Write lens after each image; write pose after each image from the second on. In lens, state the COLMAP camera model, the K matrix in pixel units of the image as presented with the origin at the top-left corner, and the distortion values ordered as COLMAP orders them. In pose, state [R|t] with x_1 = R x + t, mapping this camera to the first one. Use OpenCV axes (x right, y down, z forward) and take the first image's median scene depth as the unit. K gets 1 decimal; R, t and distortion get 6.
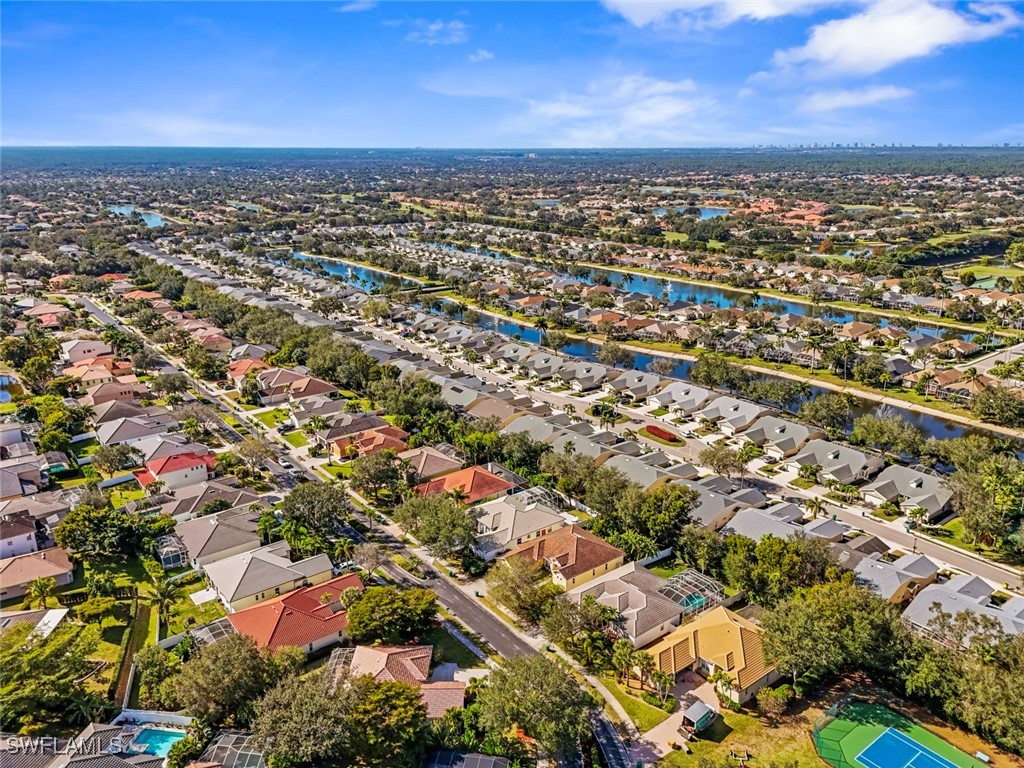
lens RADIAL K [[764.3, 0, 512.0], [0, 764.3, 384.0], [0, 0, 1]] dist [0.069008, -0.057703]
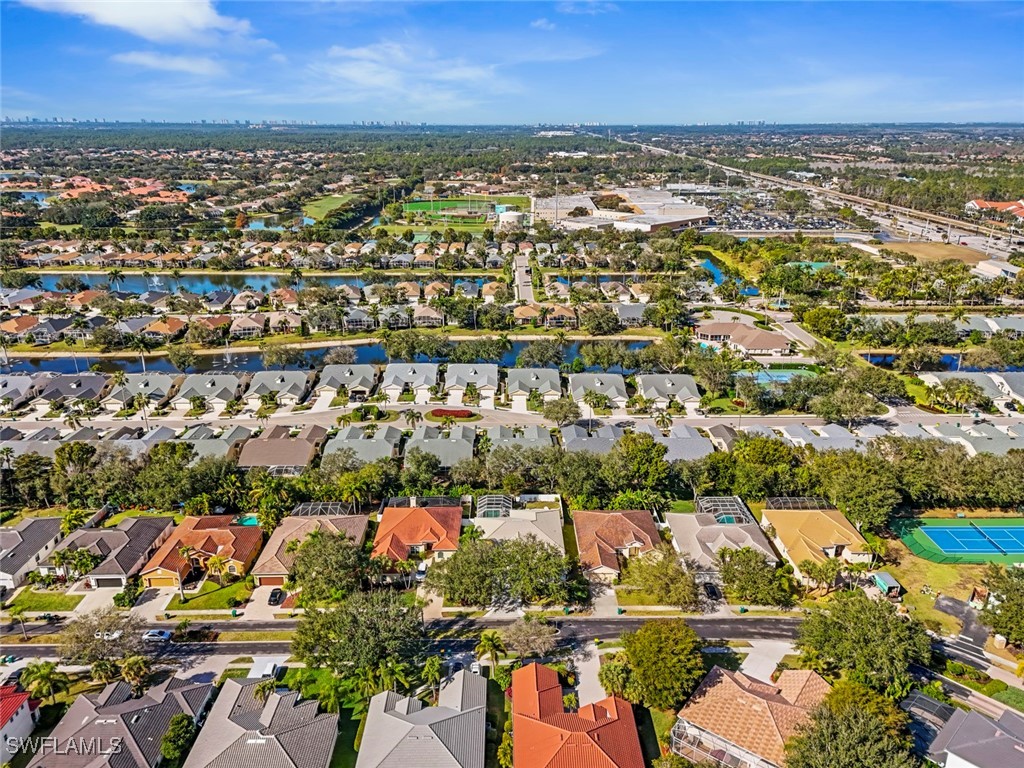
lens RADIAL K [[764.3, 0, 512.0], [0, 764.3, 384.0], [0, 0, 1]] dist [0.069008, -0.057703]
pose [[0.614866, -0.260167, 0.744482, -0.415127], [0.235691, 0.961494, 0.141347, -0.080110], [-0.752589, 0.088558, 0.652508, 0.262693]]
